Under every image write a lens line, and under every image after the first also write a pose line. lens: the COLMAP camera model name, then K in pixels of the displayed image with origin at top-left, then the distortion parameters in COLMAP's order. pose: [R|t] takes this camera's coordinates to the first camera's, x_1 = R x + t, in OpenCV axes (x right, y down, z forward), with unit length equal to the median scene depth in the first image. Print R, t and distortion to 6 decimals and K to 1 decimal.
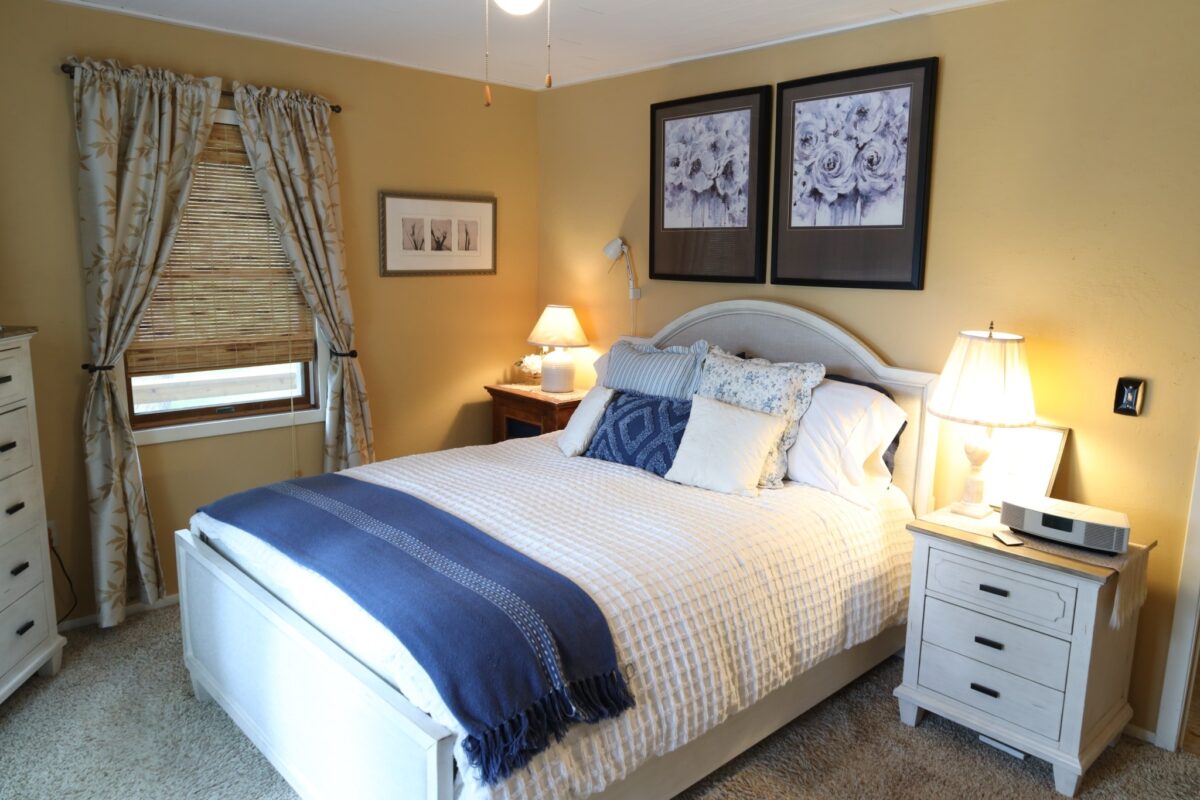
lens RADIAL K [[836.1, 0, 603.6], [0, 836.1, 400.4], [0, 0, 1]] dist [-0.008519, -0.003778]
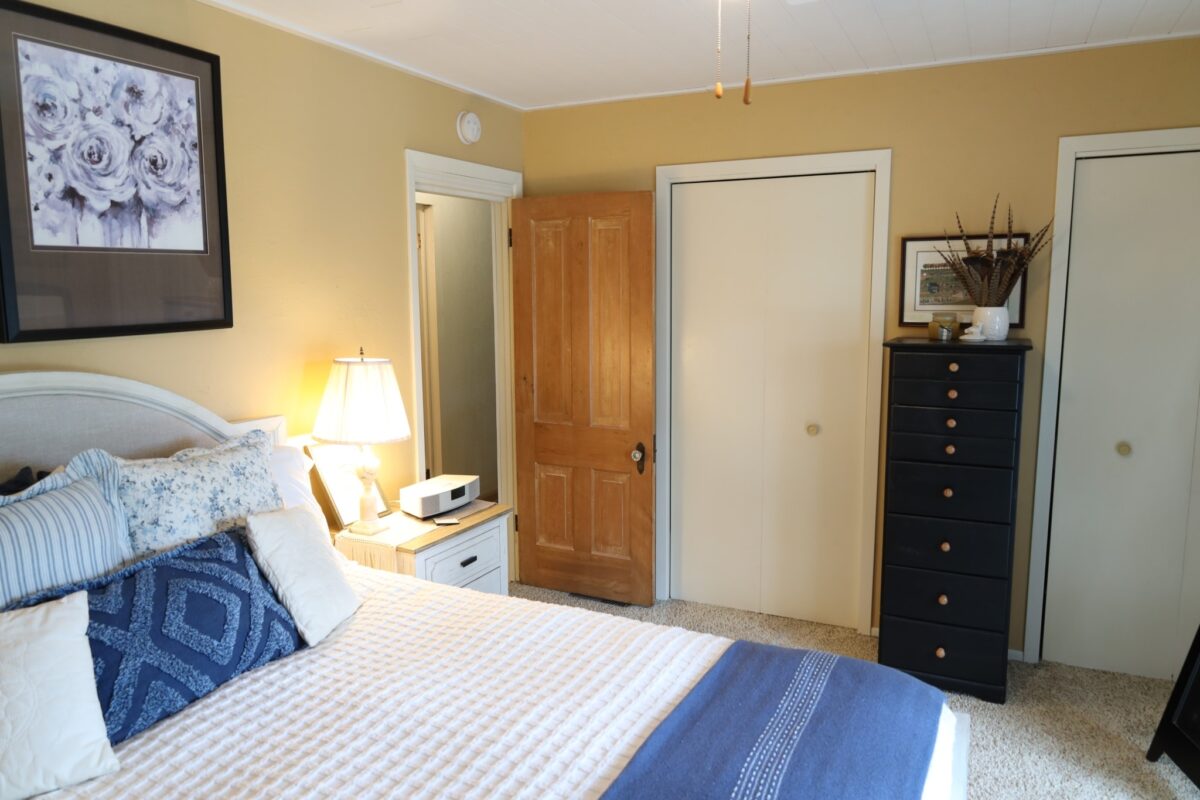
lens RADIAL K [[836.1, 0, 600.9], [0, 836.1, 398.8], [0, 0, 1]] dist [-0.008519, -0.003778]
pose [[-0.365032, -0.146337, 0.919422, -0.522457], [0.157222, 0.963696, 0.215804, -0.176985], [-0.917623, 0.223329, -0.328773, 0.901707]]
